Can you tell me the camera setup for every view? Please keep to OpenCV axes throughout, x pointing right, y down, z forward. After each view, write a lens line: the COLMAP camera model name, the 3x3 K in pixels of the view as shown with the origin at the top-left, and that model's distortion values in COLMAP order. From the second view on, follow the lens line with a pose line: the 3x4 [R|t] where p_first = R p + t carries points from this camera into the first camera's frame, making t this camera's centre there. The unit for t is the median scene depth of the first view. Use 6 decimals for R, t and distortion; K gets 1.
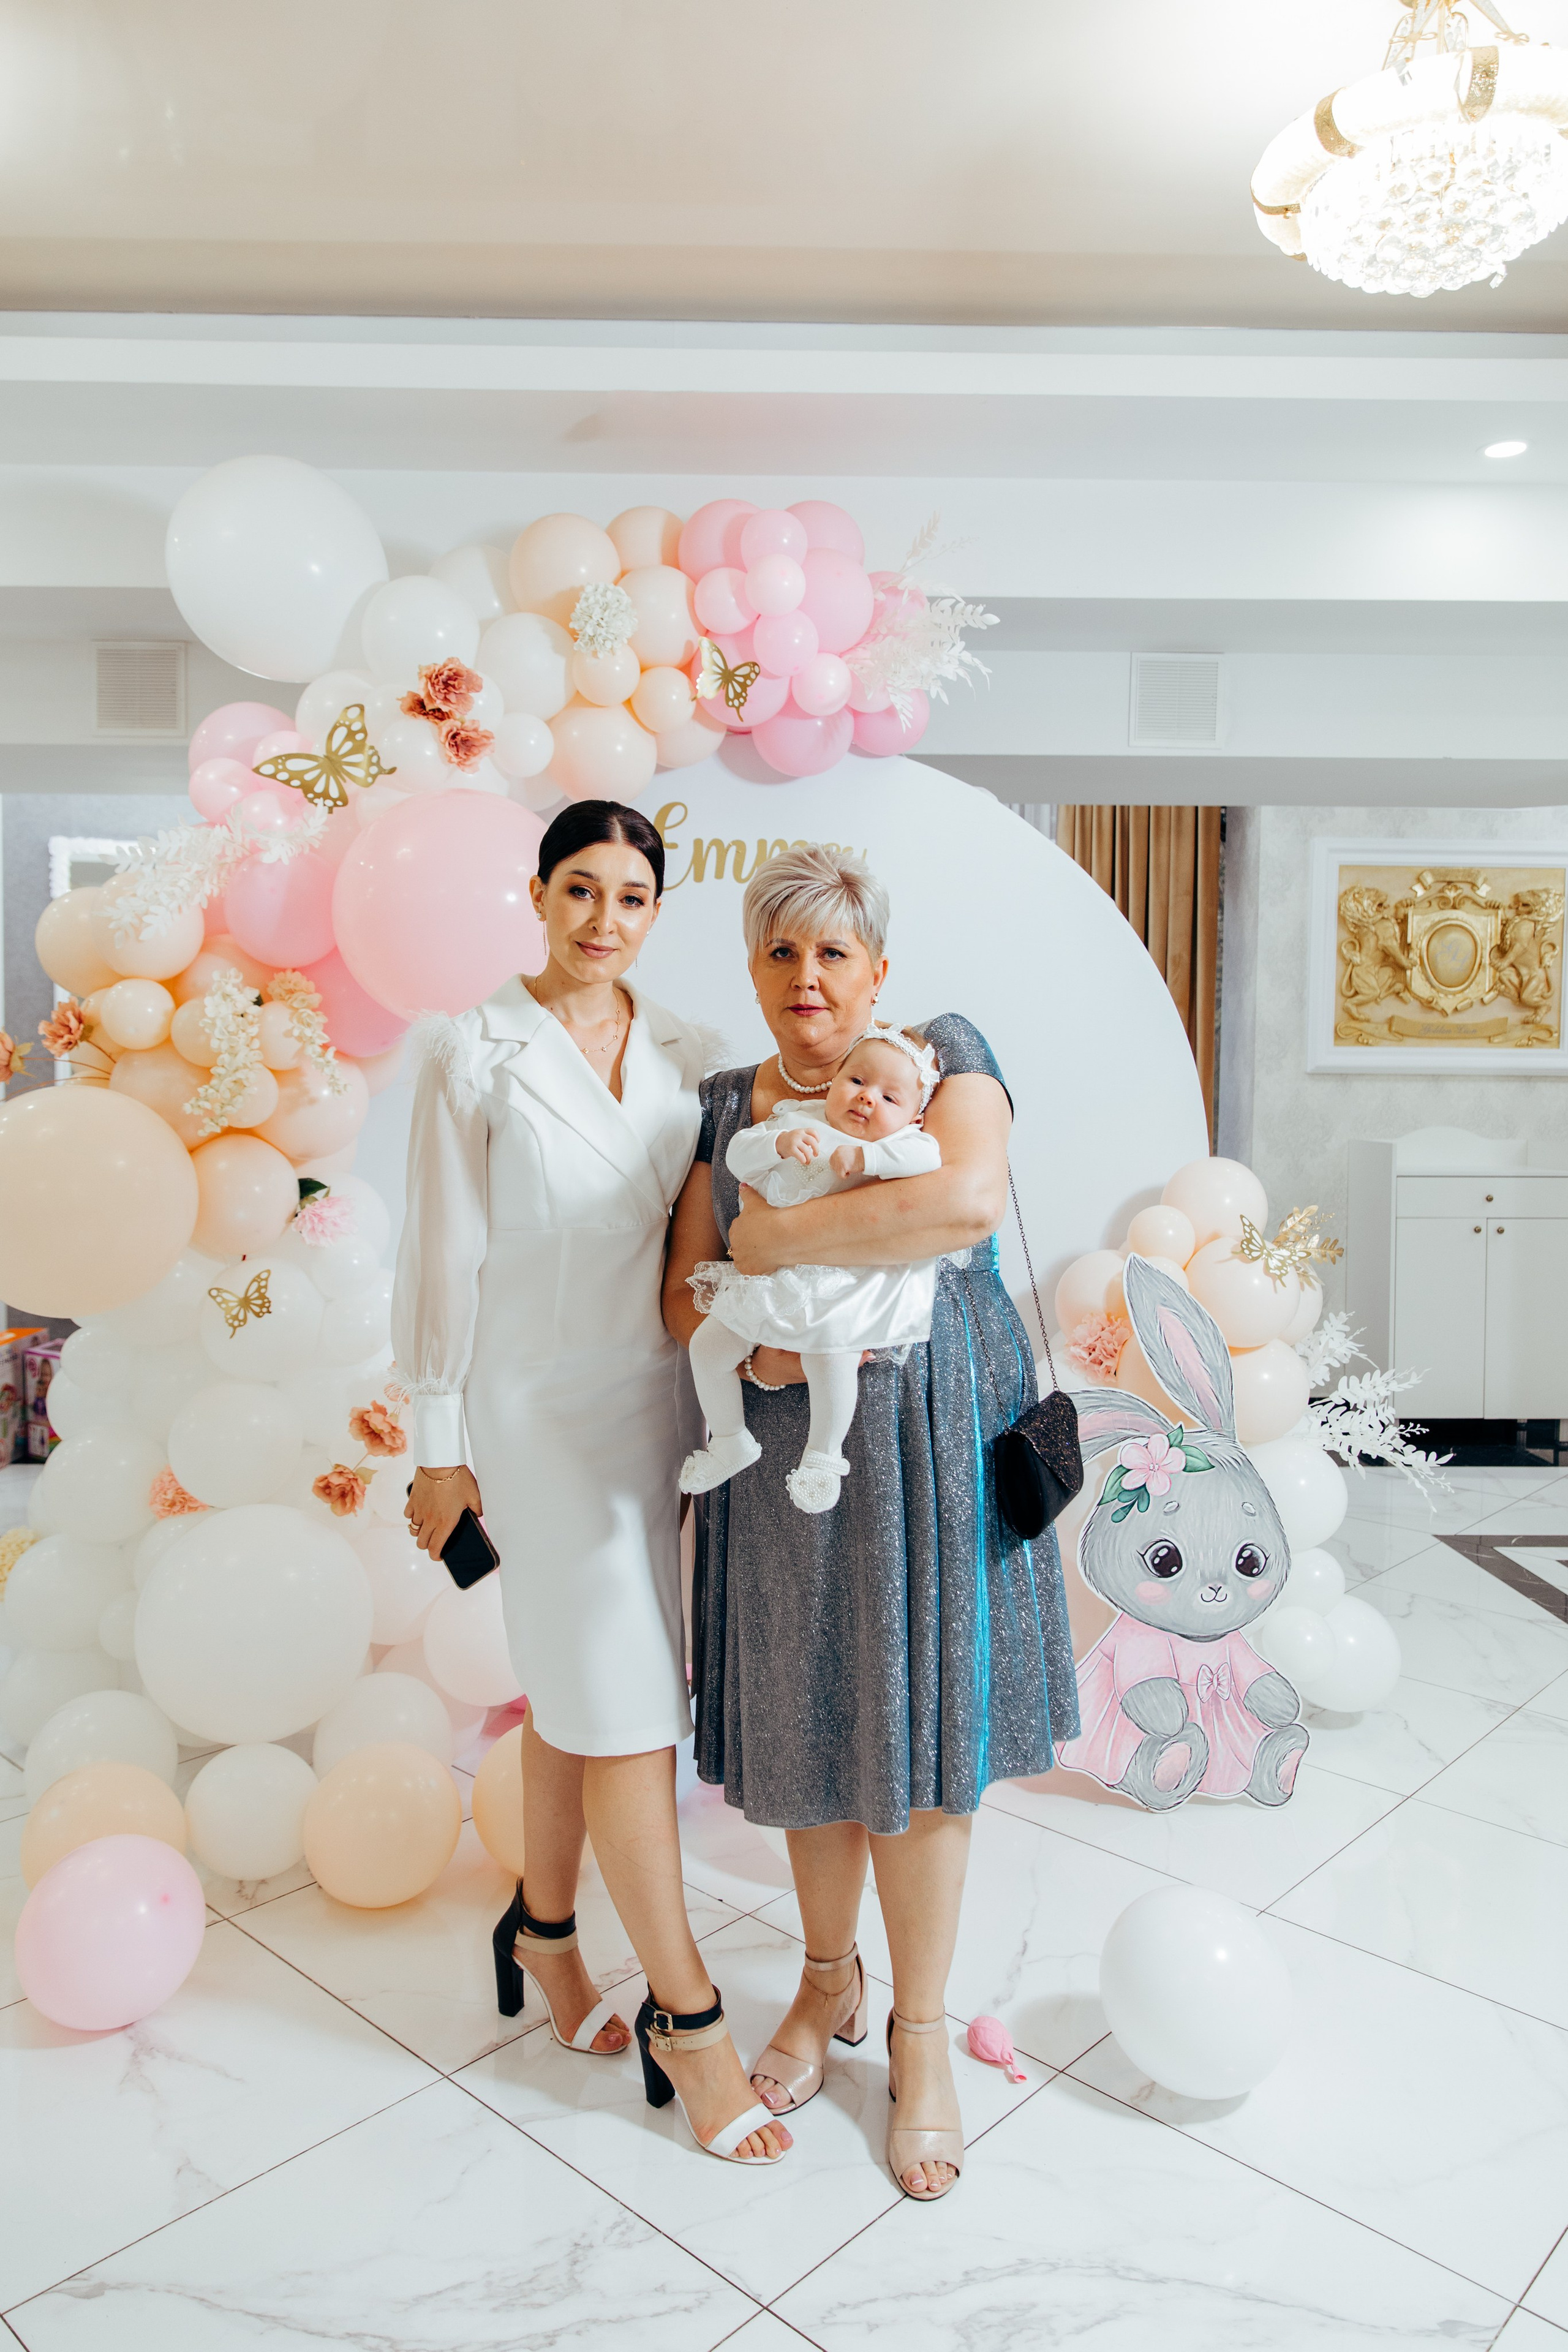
lens RADIAL K [[1628.5, 0, 739.1], [0, 1628.5, 1138.0], [0, 0, 1]] dist [0.000657, -0.000544]
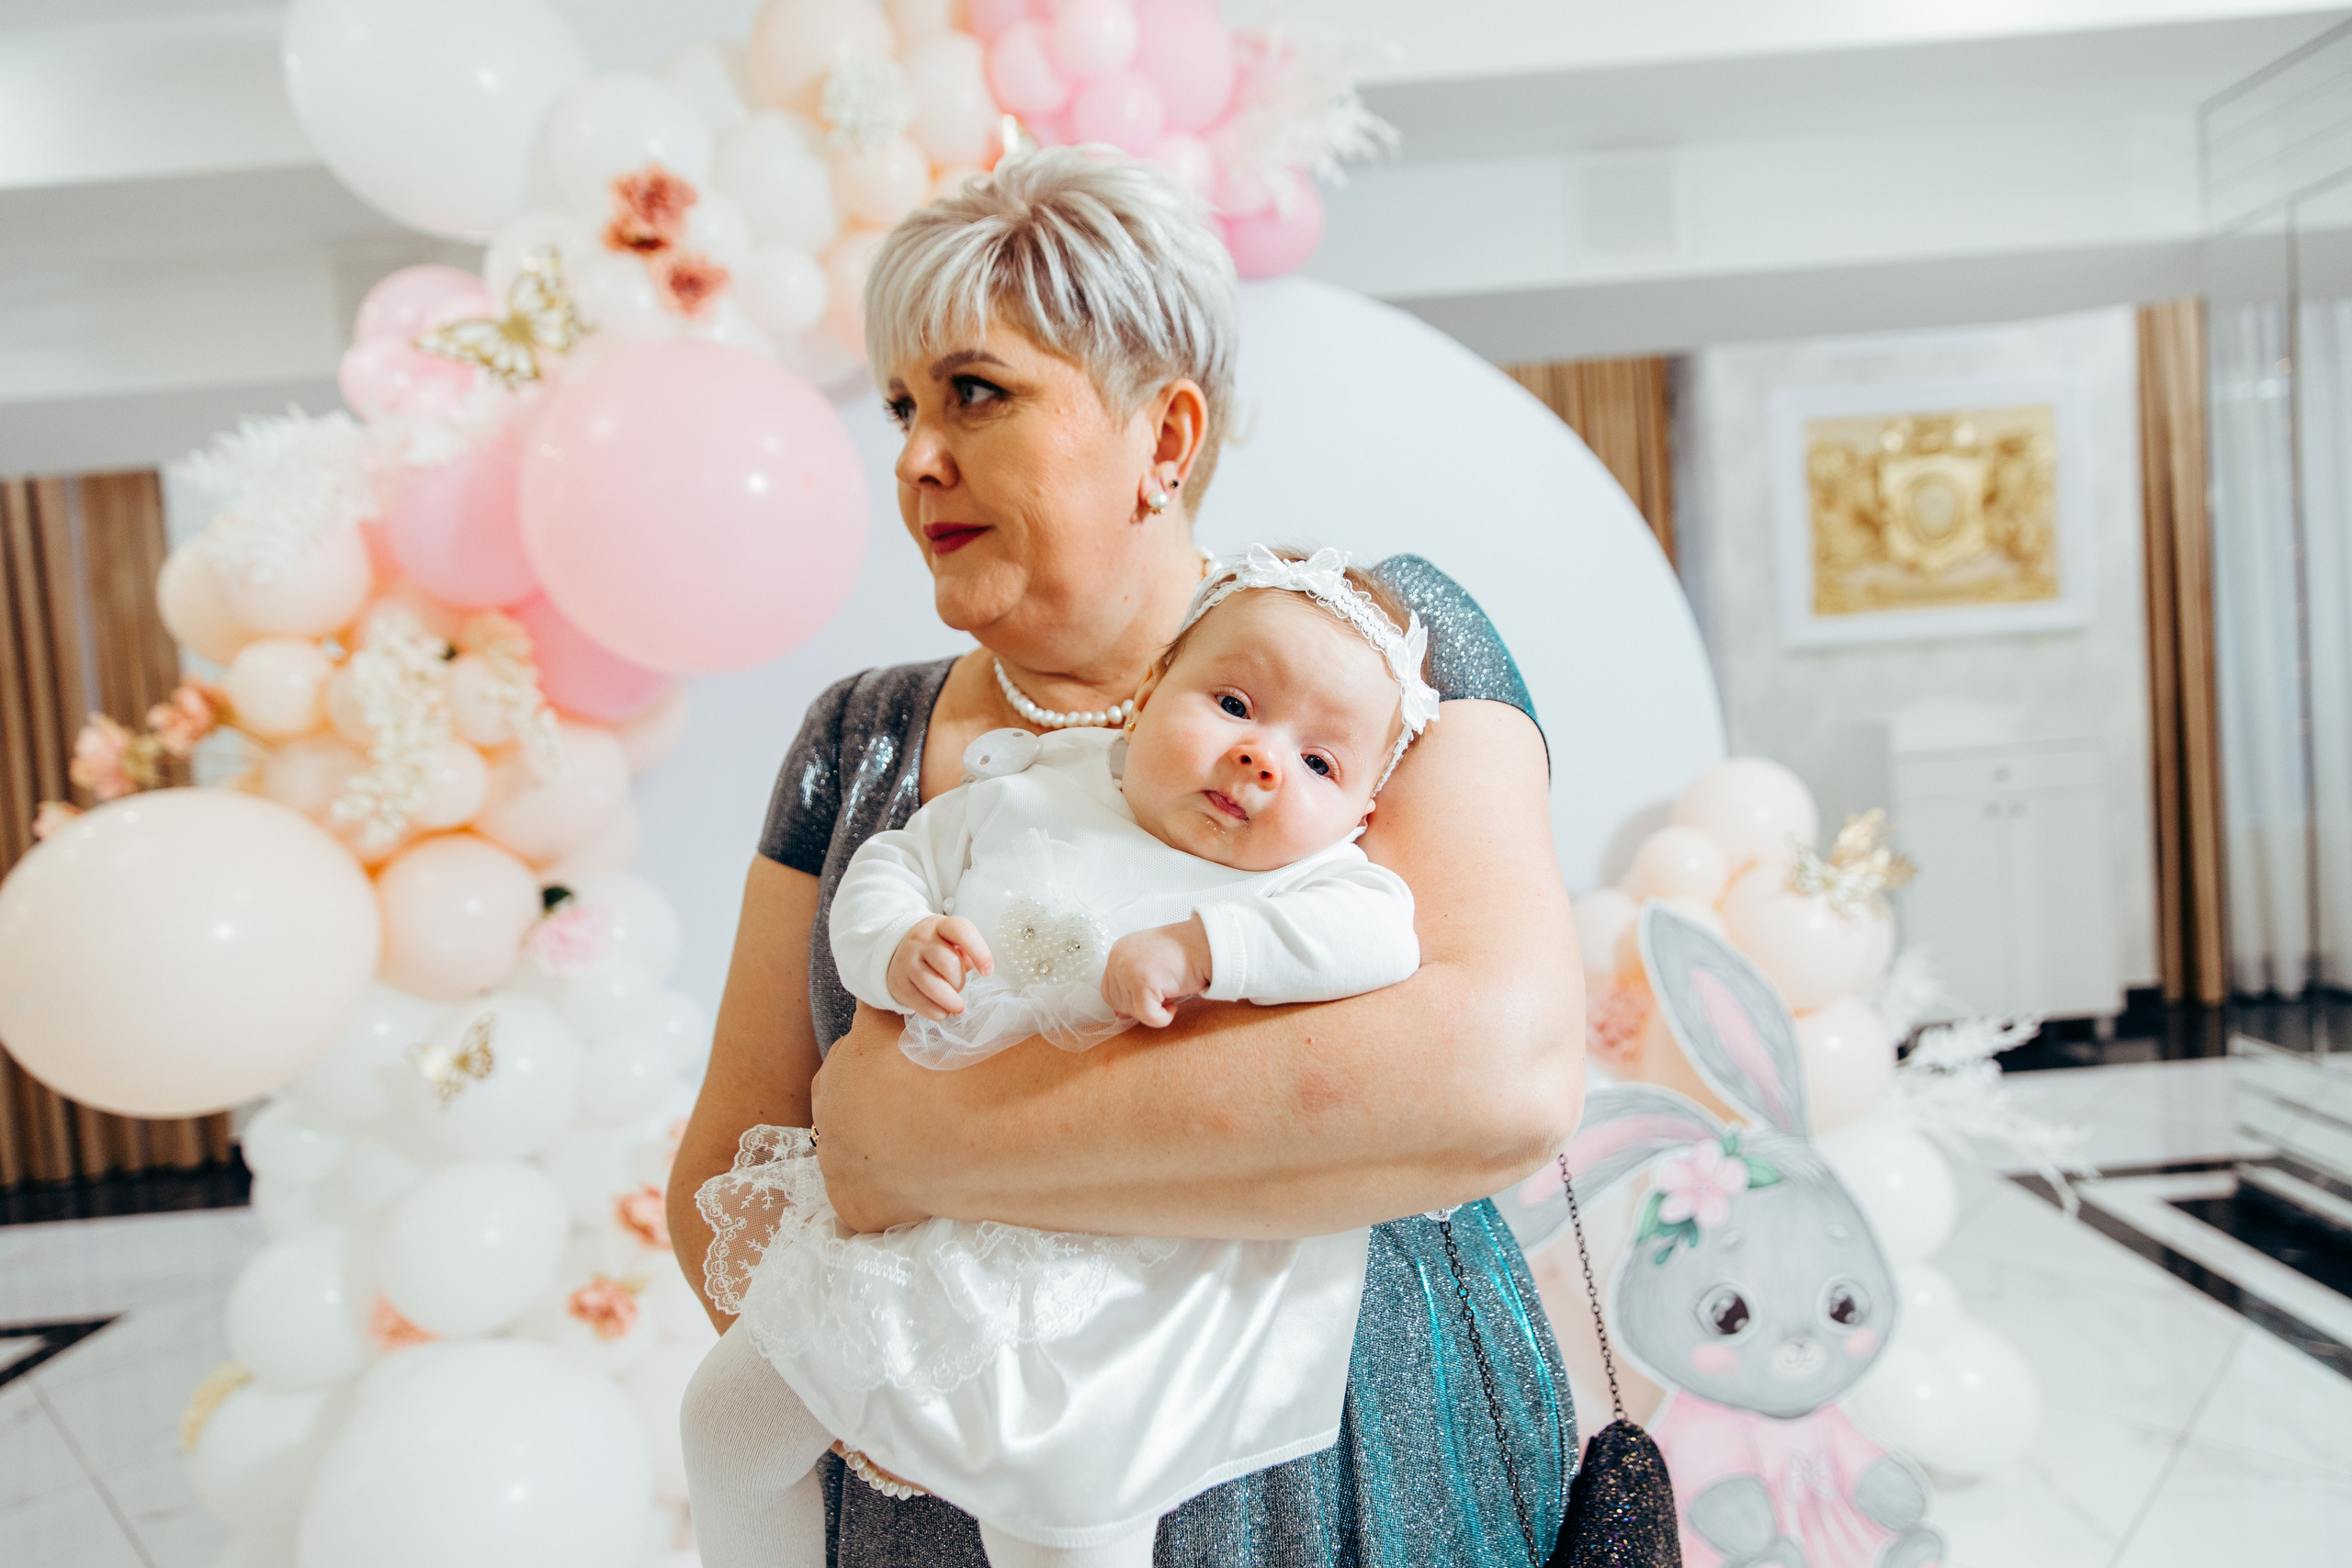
lens RADIAL K [[1504.5, 0, 1176.0], [0, 1504.5, 784.0], [0, 0, 1]] dist [-0.001545, -0.000471]
pose [[0.996579, -0.080360, -0.019321, 0.044237], [0.080582, 0.996687, 0.011016, -0.006509], [0.018371, -0.012535, 0.999753, 0.313087]]
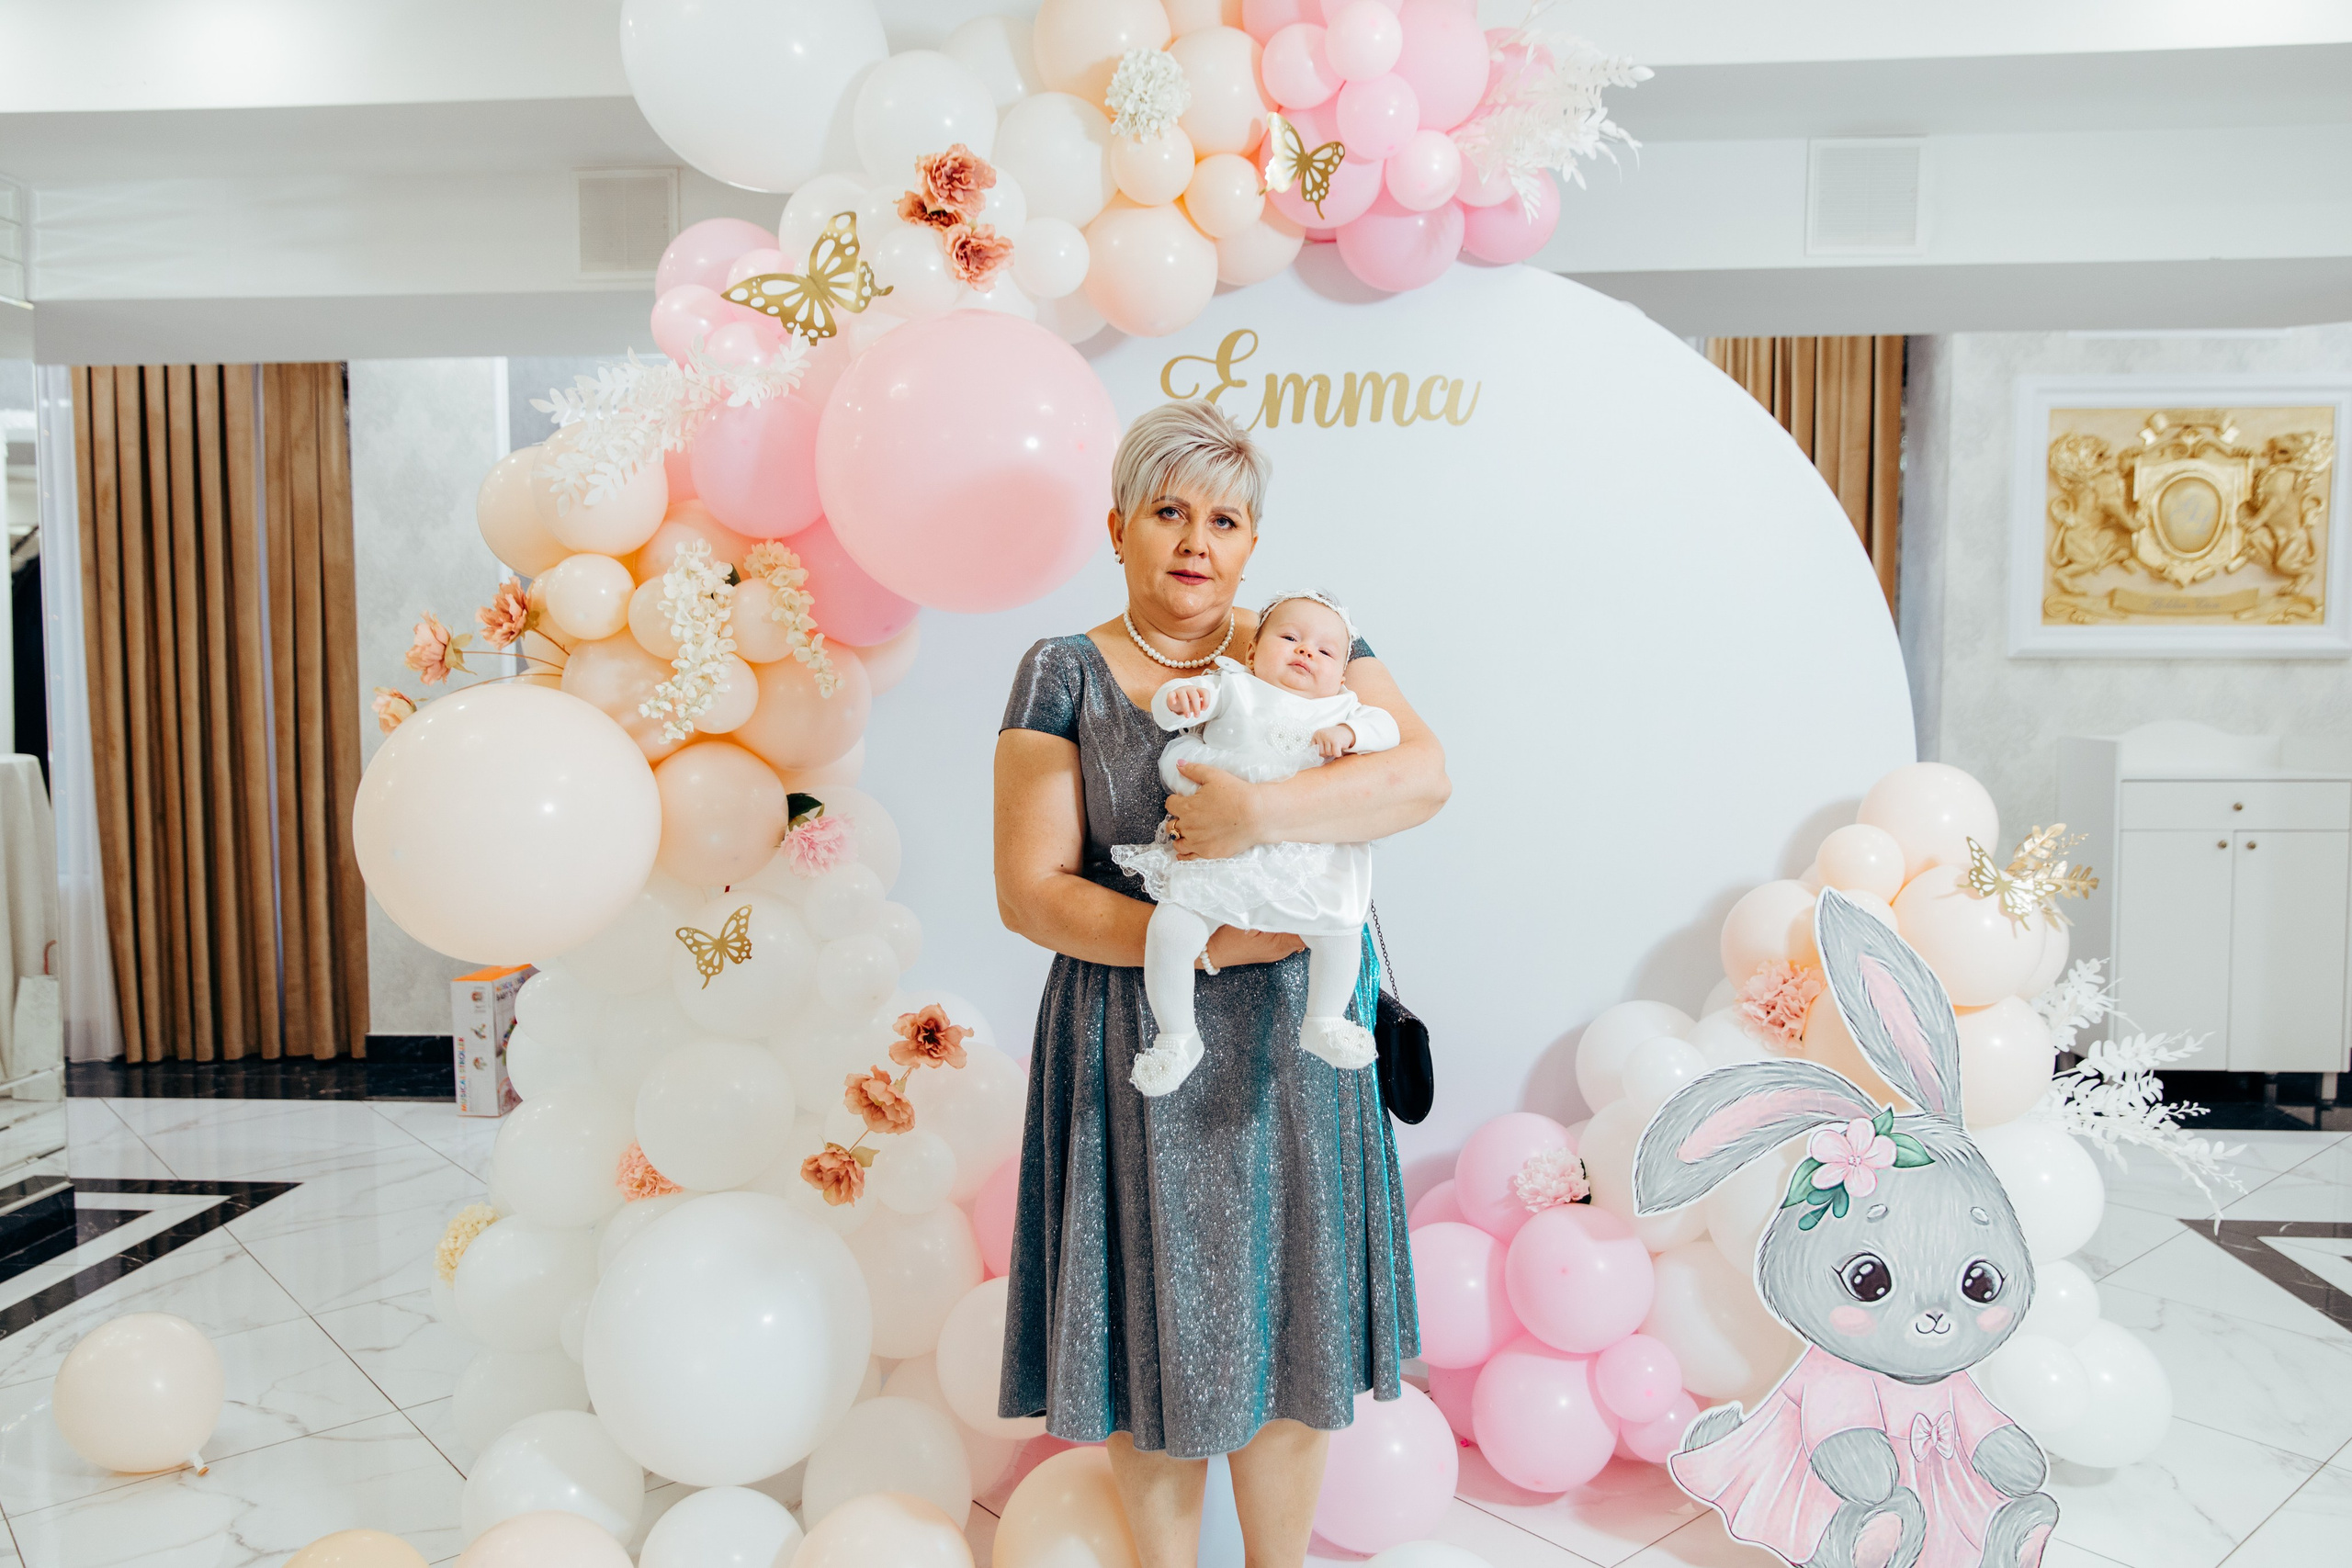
lens RADIAL K [[1725.9, 0, 1179.8], [0, 1725.9, 784.6], [0, 0, 1]] dist [-0.009626, 0.004255]
pose [[0.995779, -0.003578, -0.091711, 0.008662], [0.006105, 0.999609, 0.027286, -0.002734], [0.091577, -0.027731, 0.995412, 0.149477]]
